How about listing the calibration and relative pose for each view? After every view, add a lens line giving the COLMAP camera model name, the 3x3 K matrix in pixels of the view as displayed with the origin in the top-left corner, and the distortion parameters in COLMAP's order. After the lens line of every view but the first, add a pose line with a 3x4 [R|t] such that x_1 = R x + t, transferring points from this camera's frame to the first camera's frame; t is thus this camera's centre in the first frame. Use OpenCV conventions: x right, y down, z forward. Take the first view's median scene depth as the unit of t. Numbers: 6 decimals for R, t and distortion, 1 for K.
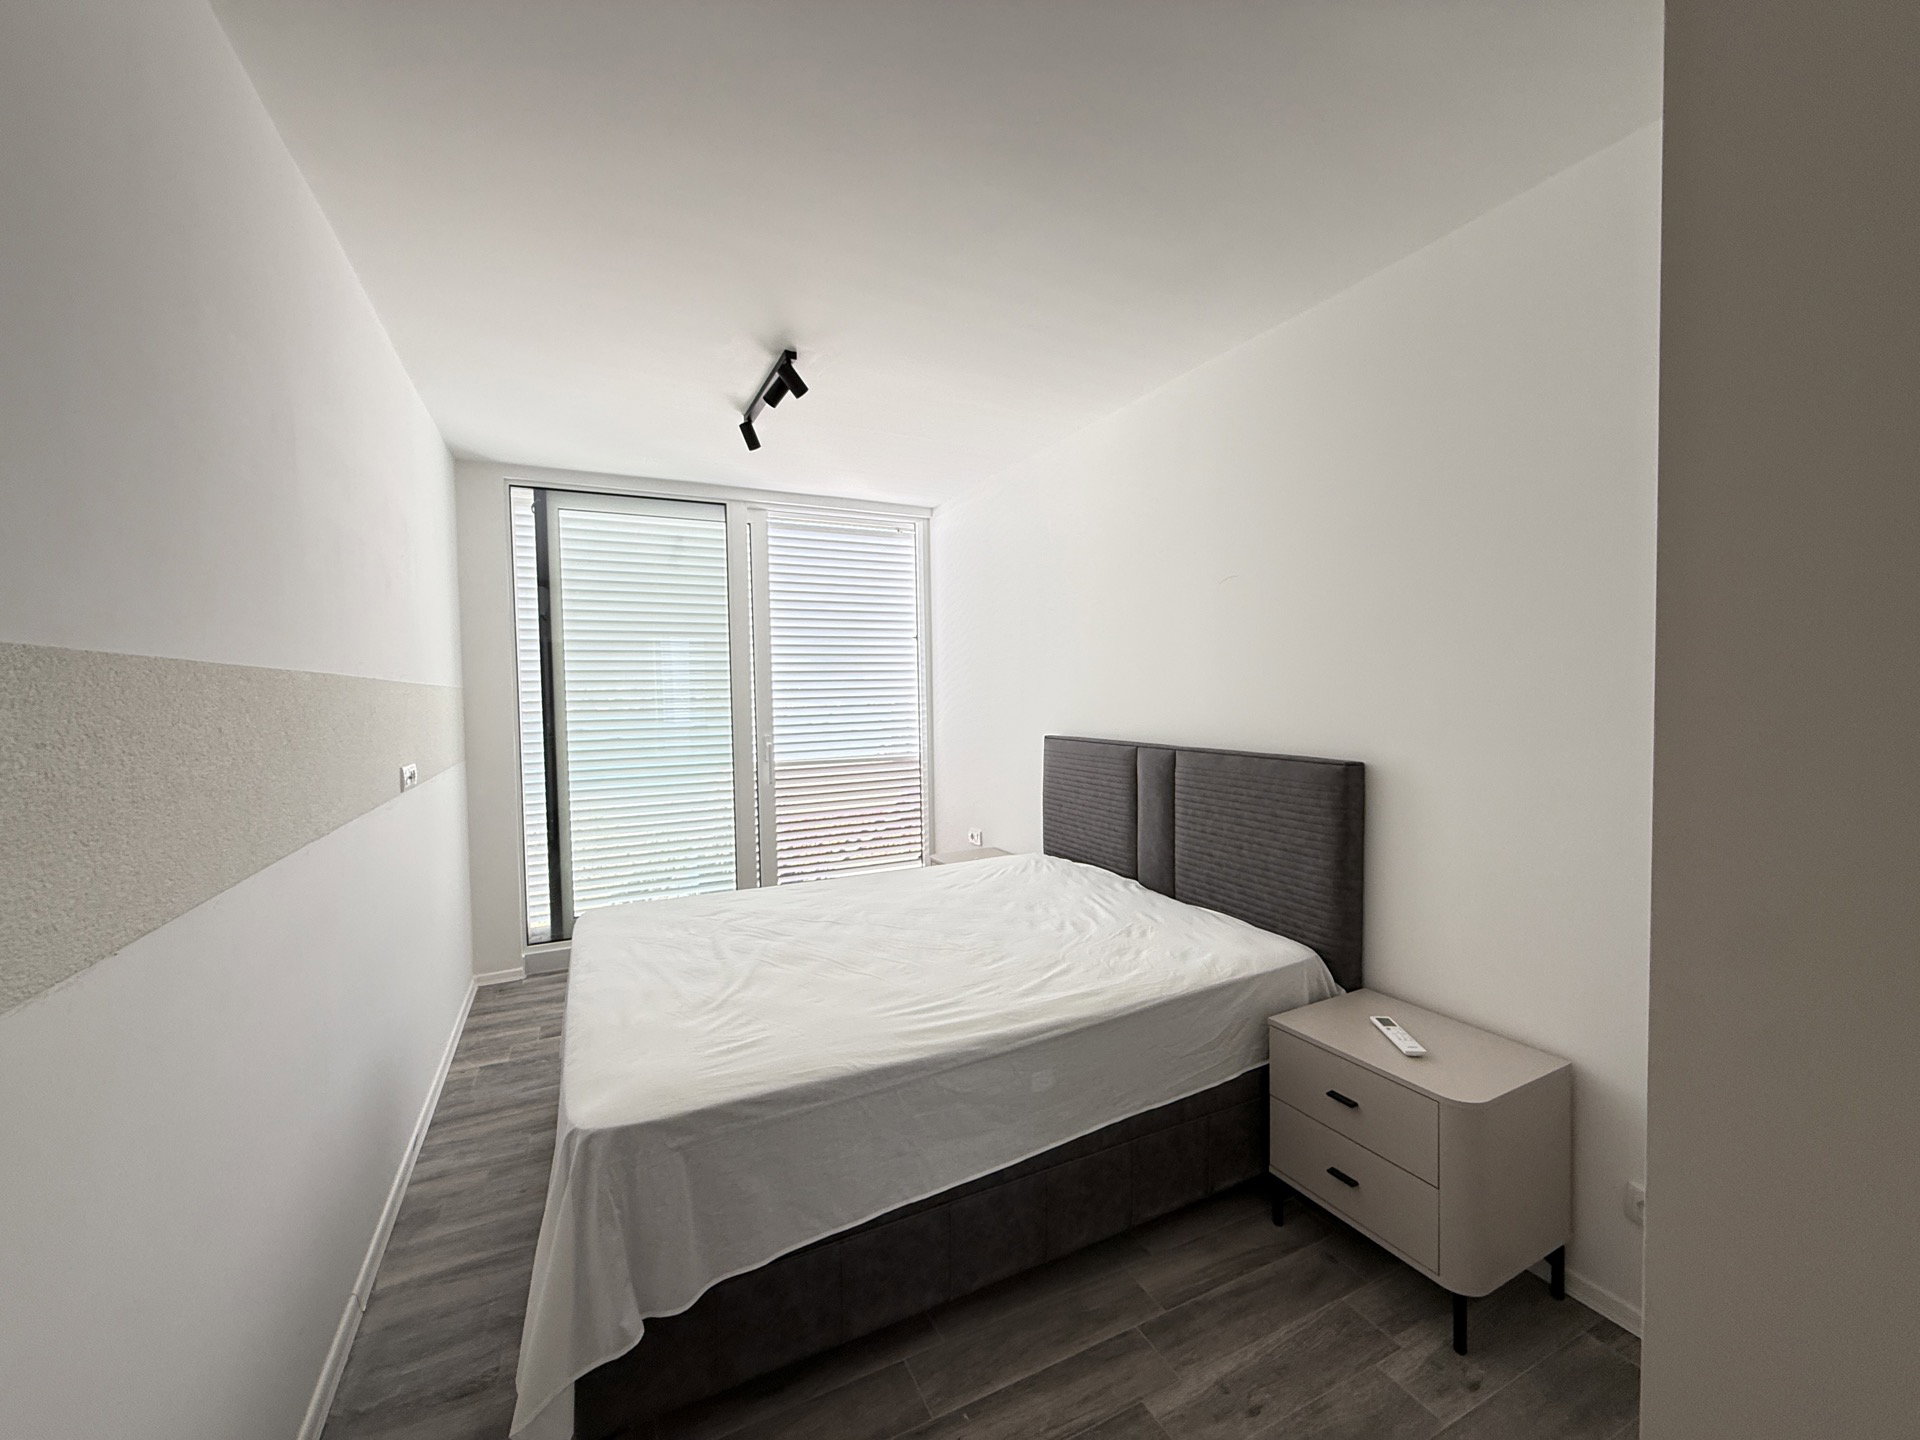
lens RADIAL K [[763.1, 0, 960.0], [0, 763.1, 720.0], [0, 0, 1]] dist [-0.000372, -0.000018]
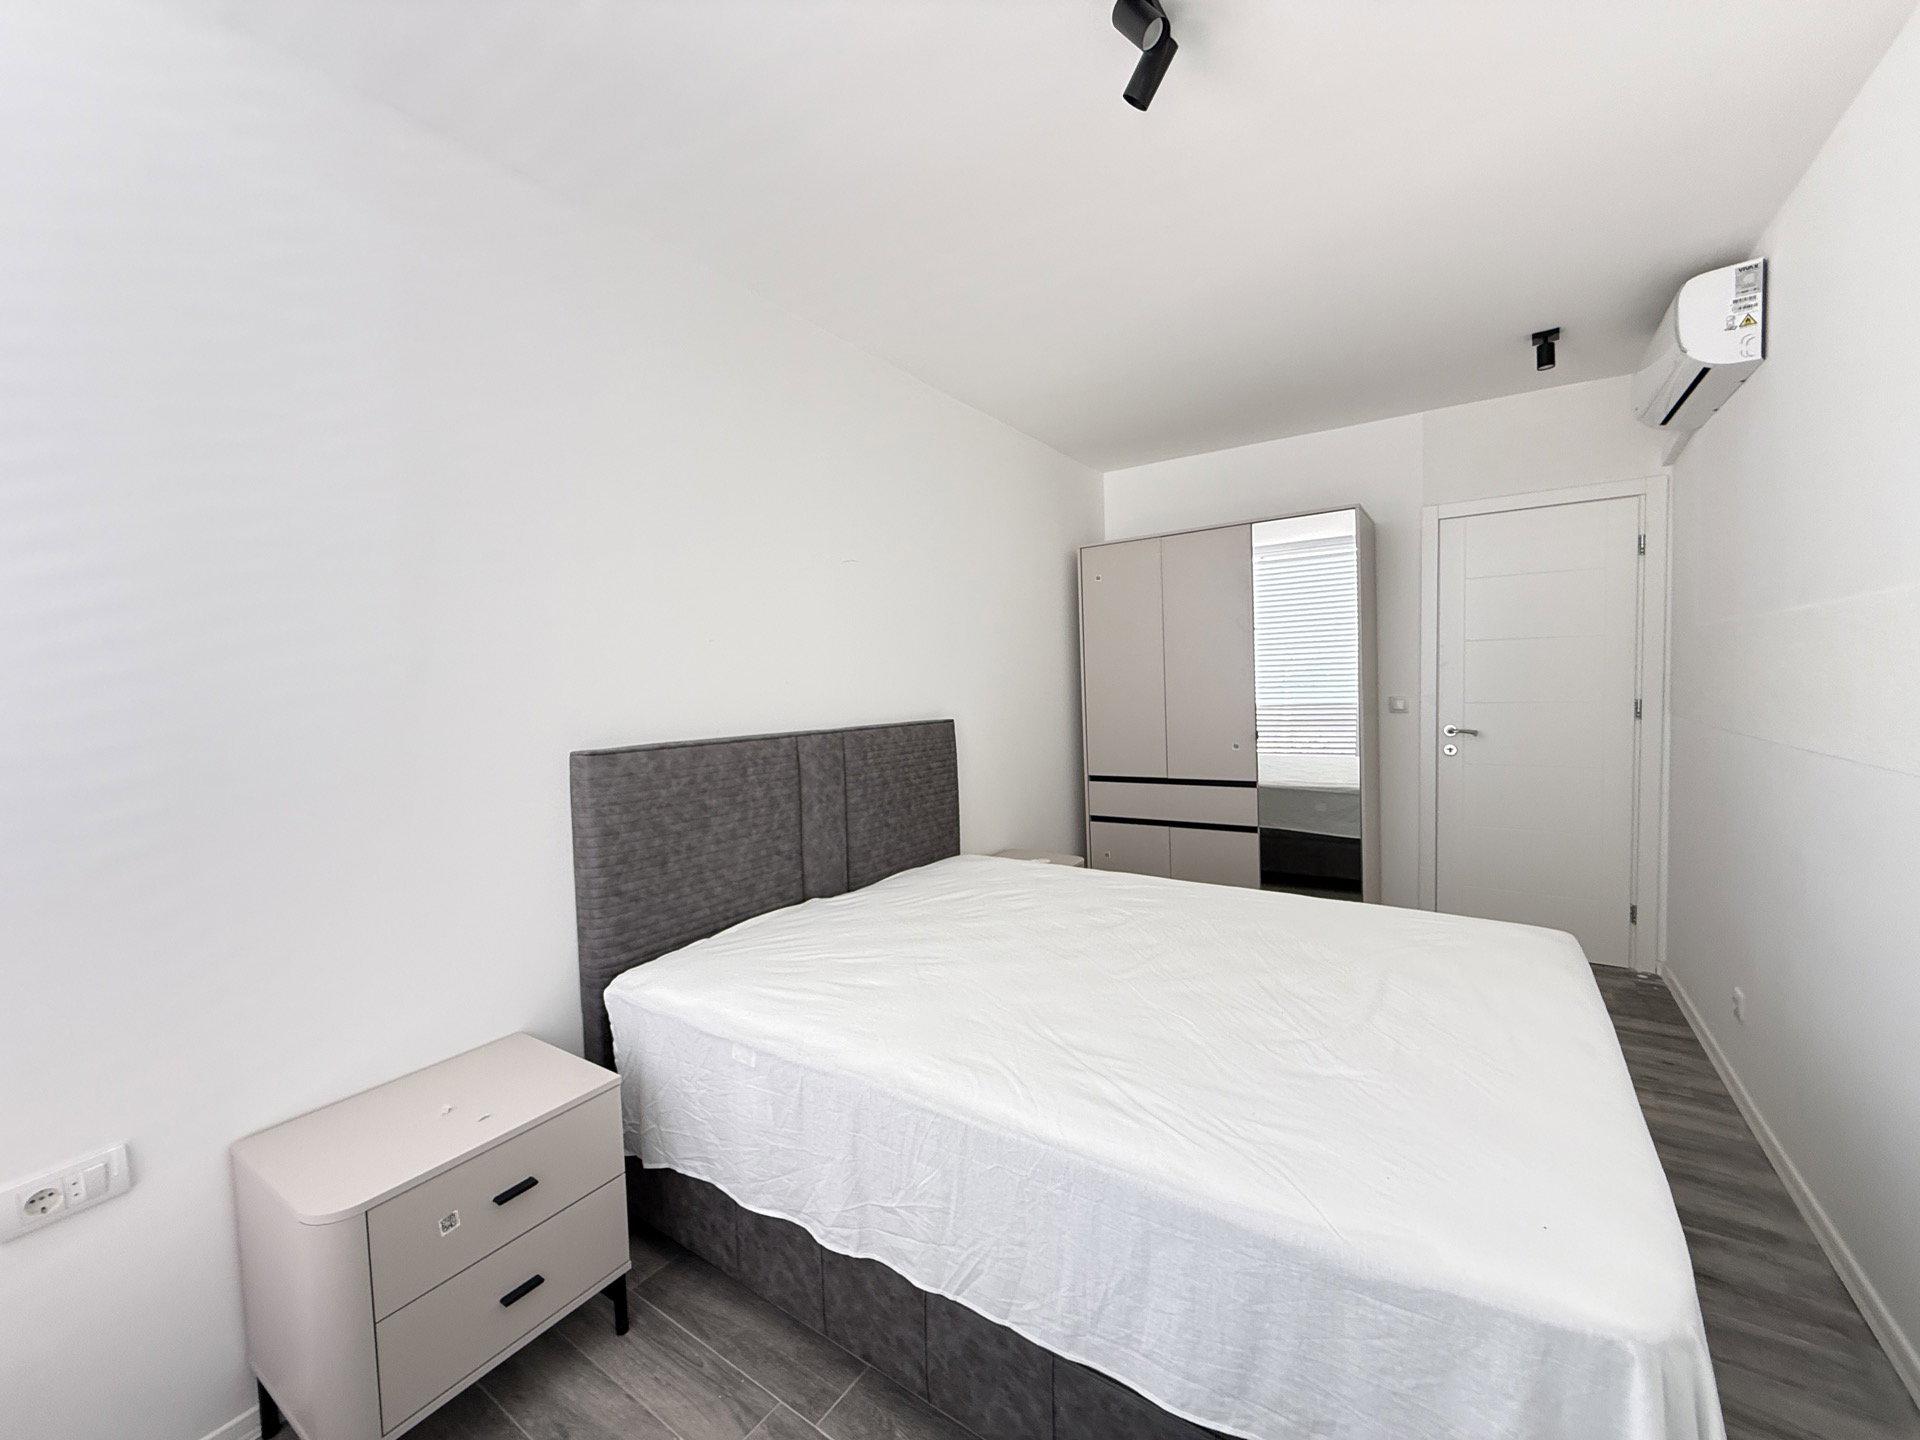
lens RADIAL K [[763.1, 0, 960.0], [0, 763.1, 720.0], [0, 0, 1]] dist [-0.000372, -0.000018]
pose [[-0.492533, -0.009232, 0.870245, -0.613392], [0.070674, 0.996217, 0.050568, -0.011970], [-0.867419, 0.086410, -0.490017, 1.374895]]
